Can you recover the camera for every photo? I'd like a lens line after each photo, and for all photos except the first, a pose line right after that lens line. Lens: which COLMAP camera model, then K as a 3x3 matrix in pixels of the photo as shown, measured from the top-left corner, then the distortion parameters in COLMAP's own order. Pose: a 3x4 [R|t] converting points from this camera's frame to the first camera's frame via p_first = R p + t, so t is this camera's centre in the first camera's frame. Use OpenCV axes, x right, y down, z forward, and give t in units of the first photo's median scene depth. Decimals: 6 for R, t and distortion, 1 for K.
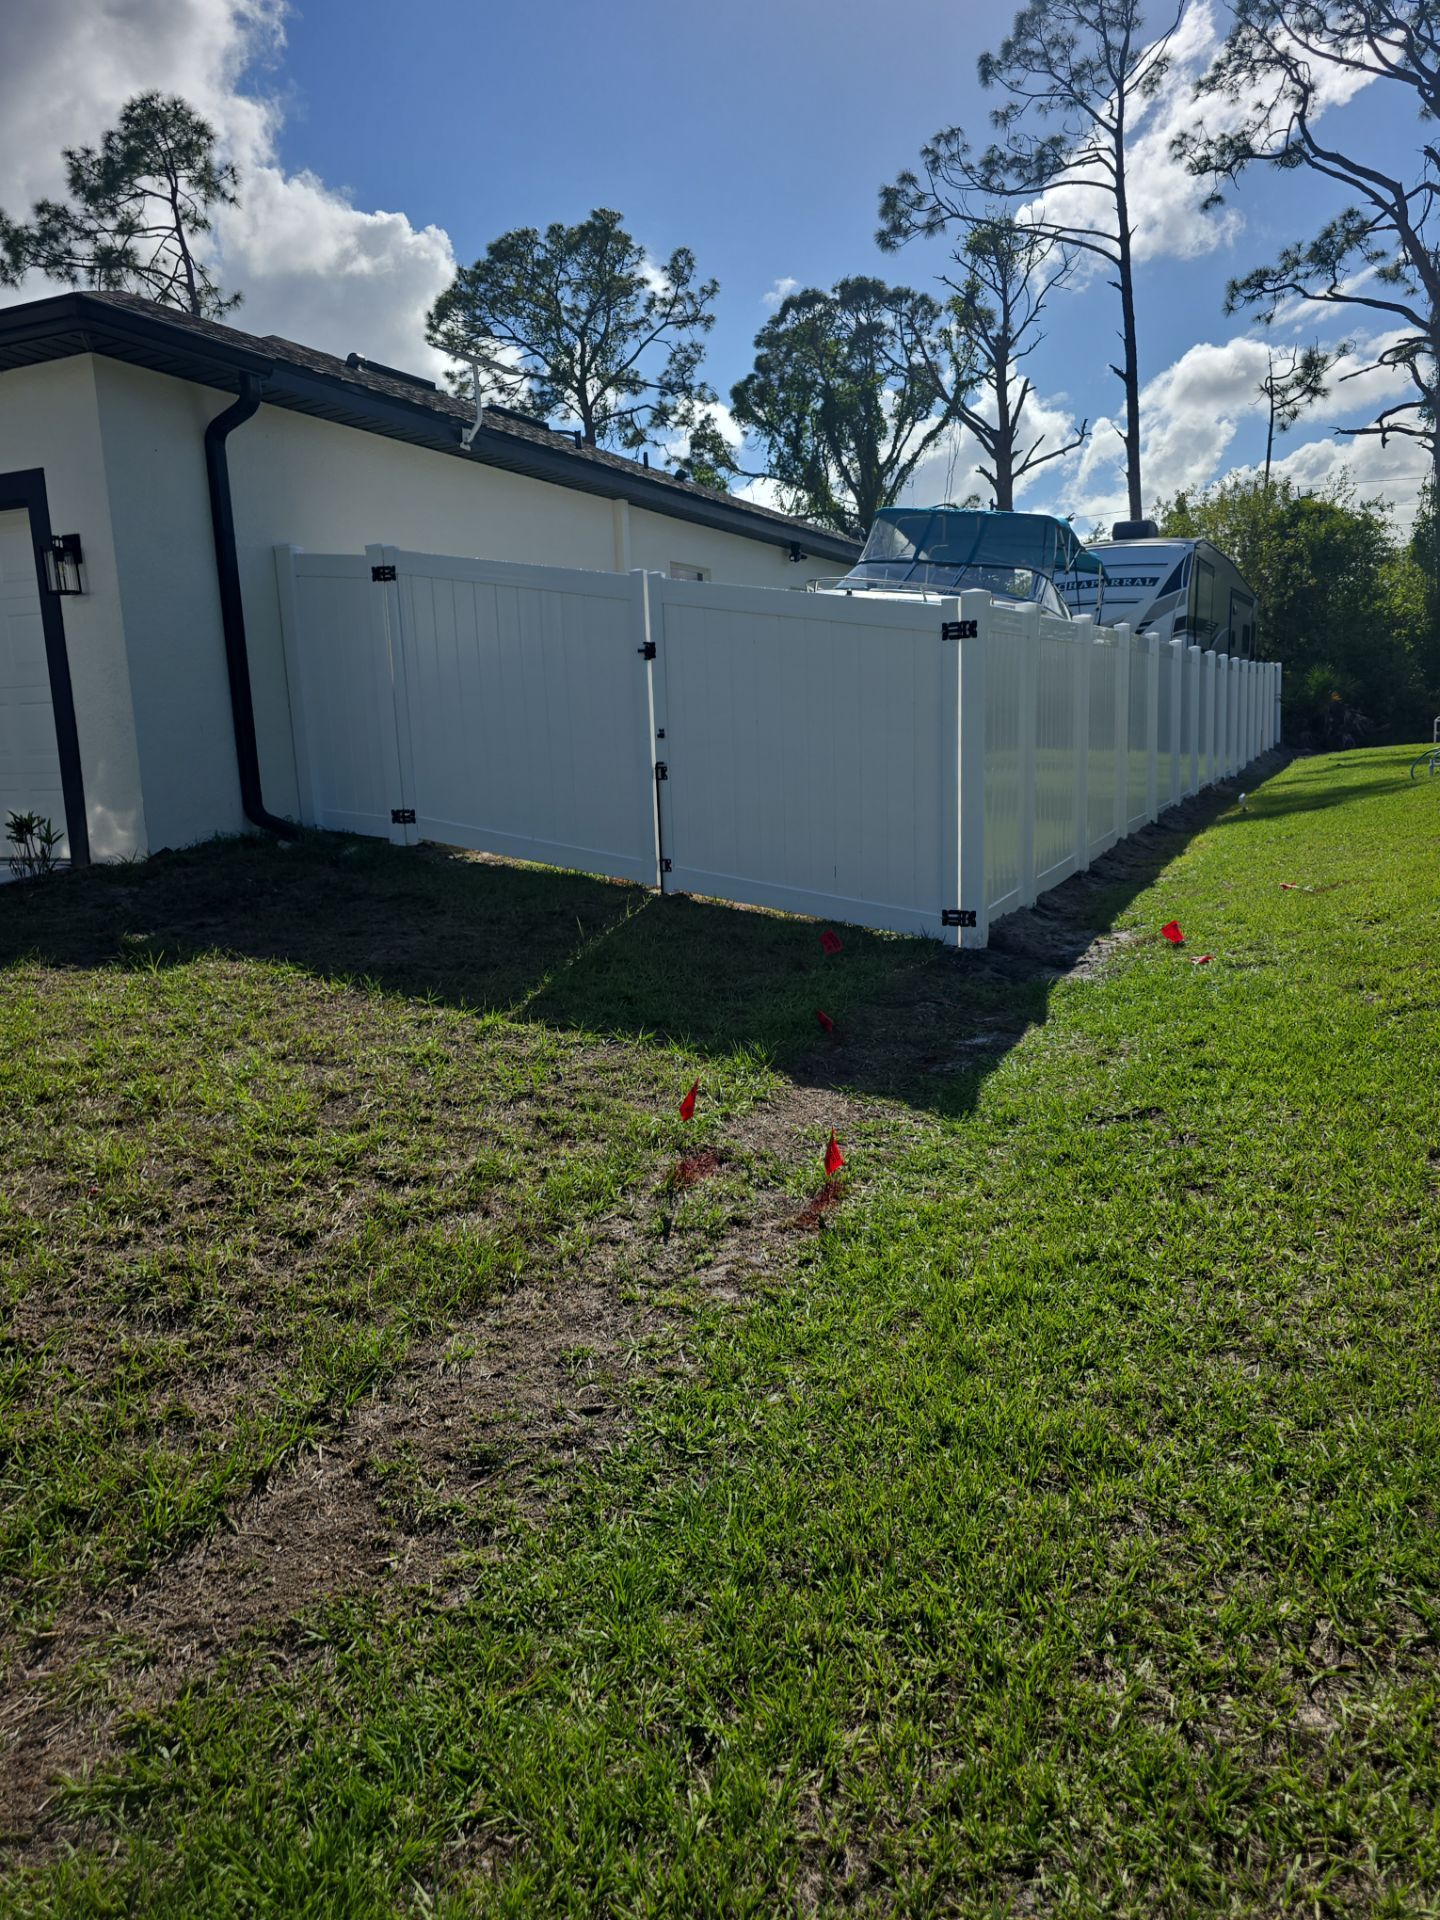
lens RADIAL K [[1343.5, 0, 720.0], [0, 1343.5, 960.0], [0, 0, 1]] dist [0.064286, -0.062235]
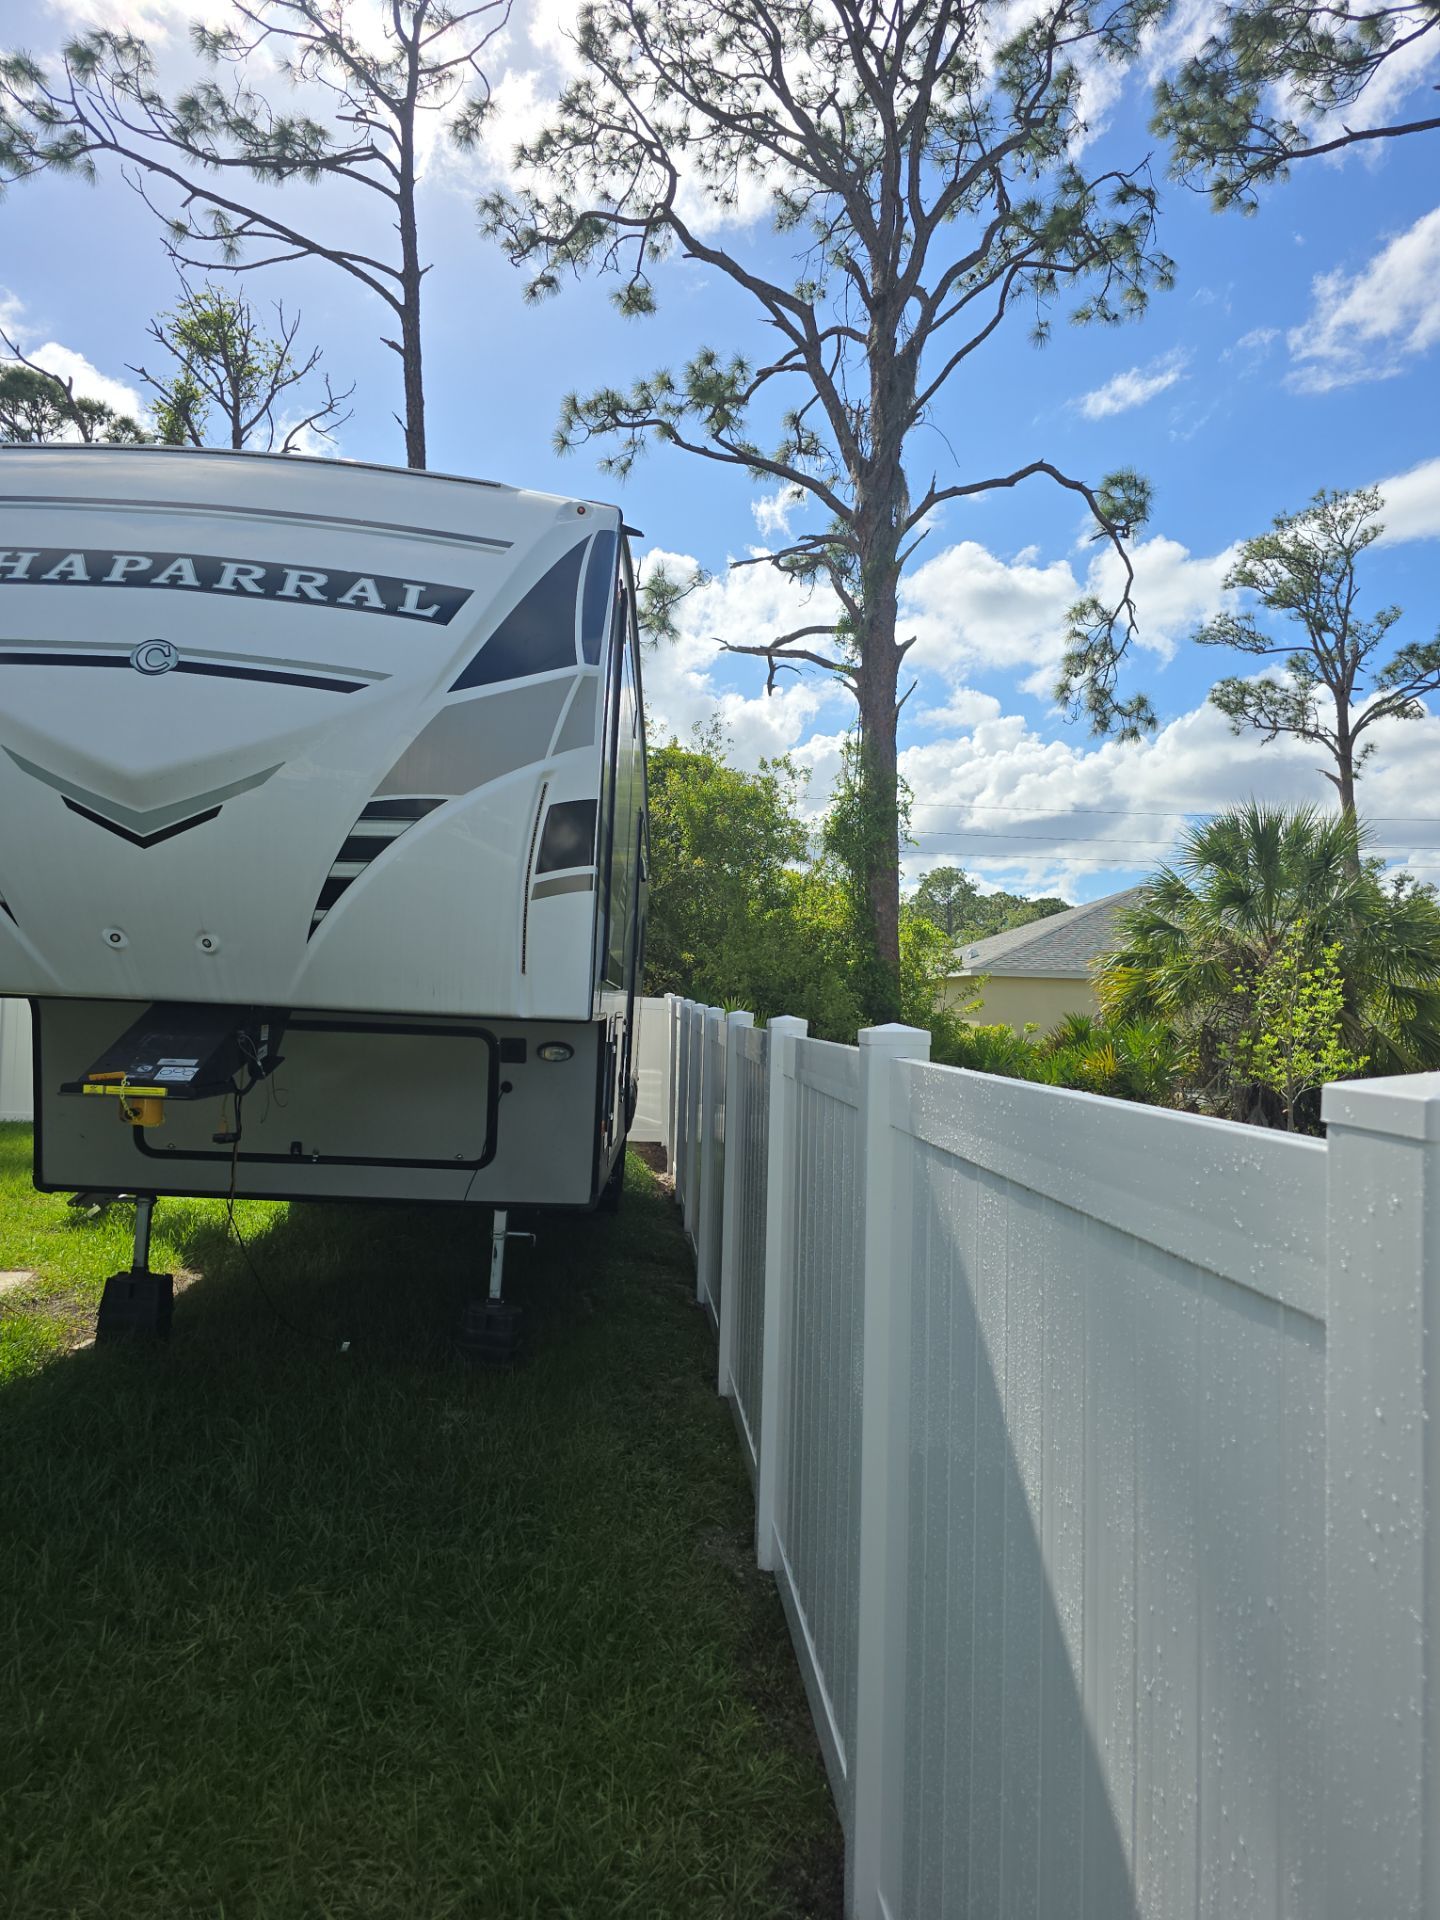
lens RADIAL K [[1360.7, 0, 711.3], [0, 1360.7, 976.7], [0, 0, 1]] dist [0.073370, -0.083405]
pose [[0.879573, 0.074375, 0.469915, 1.911278], [0.019577, 0.981210, -0.191945, -1.357789], [-0.475361, 0.178029, 0.861590, 5.953759]]
